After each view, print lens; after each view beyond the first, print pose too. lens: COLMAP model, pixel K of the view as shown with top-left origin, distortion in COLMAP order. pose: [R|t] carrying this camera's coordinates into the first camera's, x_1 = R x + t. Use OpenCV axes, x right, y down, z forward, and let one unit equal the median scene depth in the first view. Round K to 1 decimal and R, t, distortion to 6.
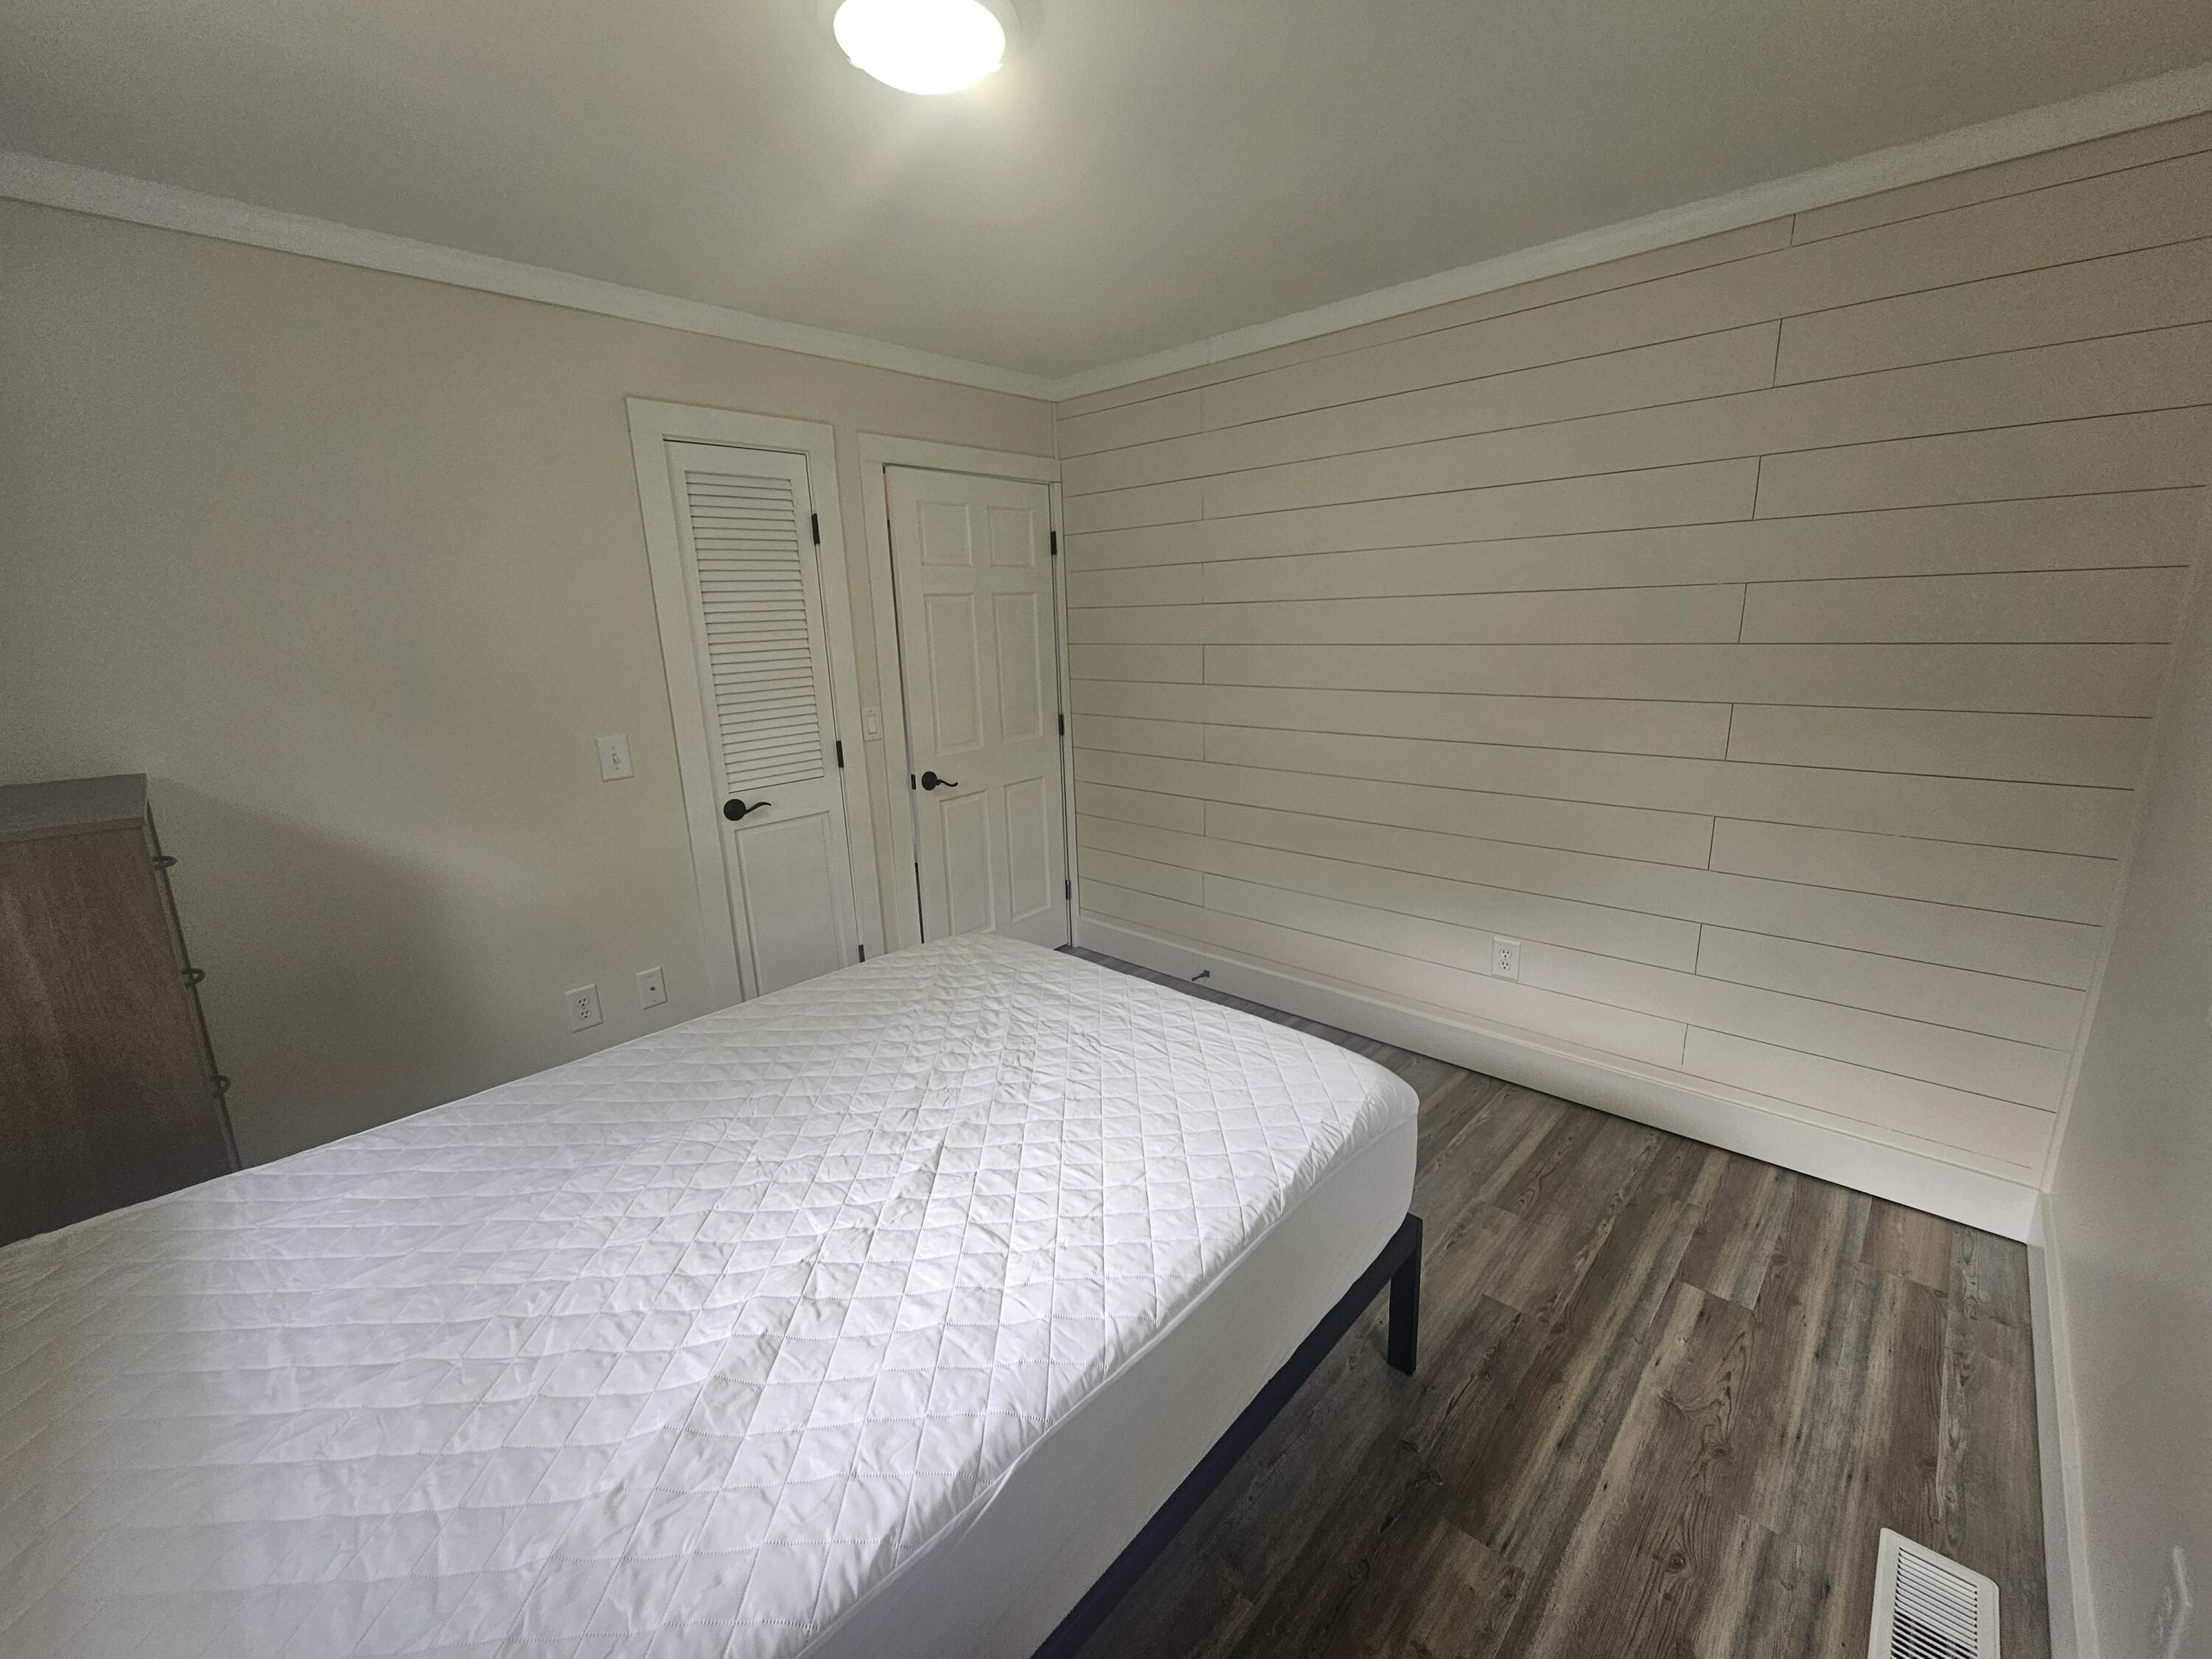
lens RADIAL K [[926.9, 0, 1106.0], [0, 926.9, 829.5], [0, 0, 1]] dist [0.001605, -0.000082]
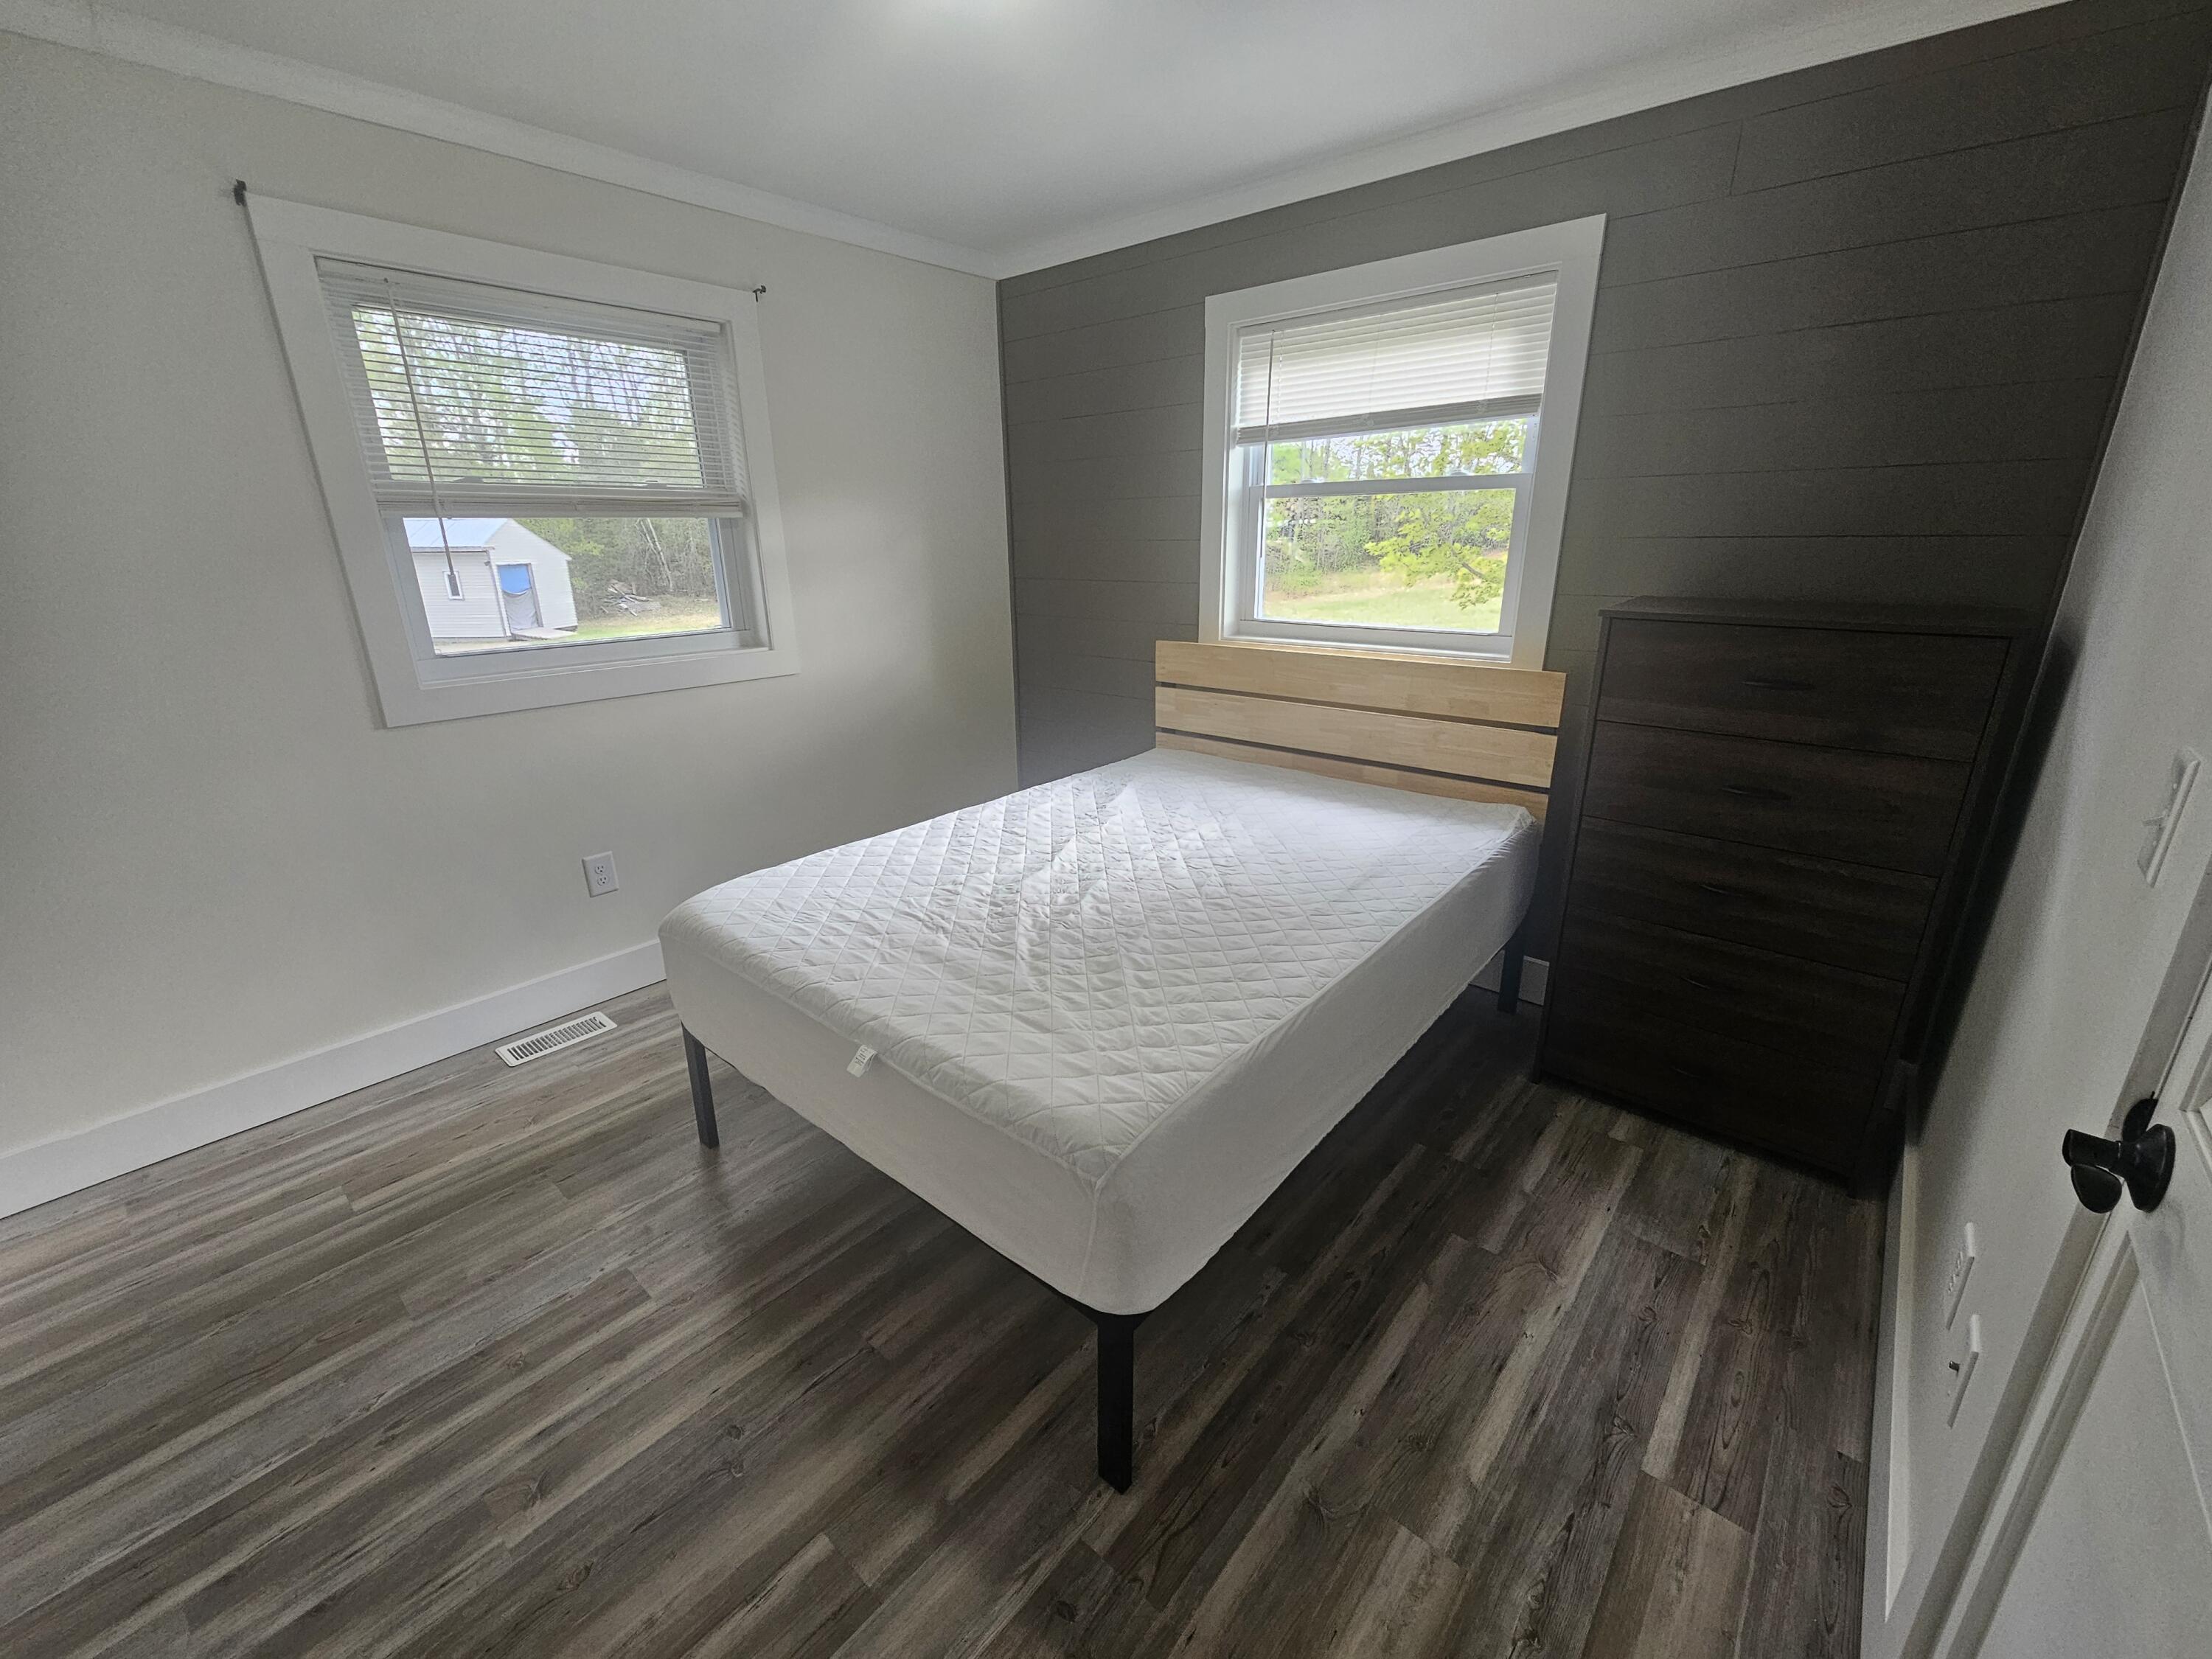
lens RADIAL K [[926.9, 0, 1106.0], [0, 926.9, 829.5], [0, 0, 1]] dist [0.001605, -0.000082]
pose [[-0.998376, 0.051527, -0.024282, -0.180101], [0.031365, 0.853128, 0.520758, -0.364821], [0.047549, 0.519151, -0.853359, 1.757333]]
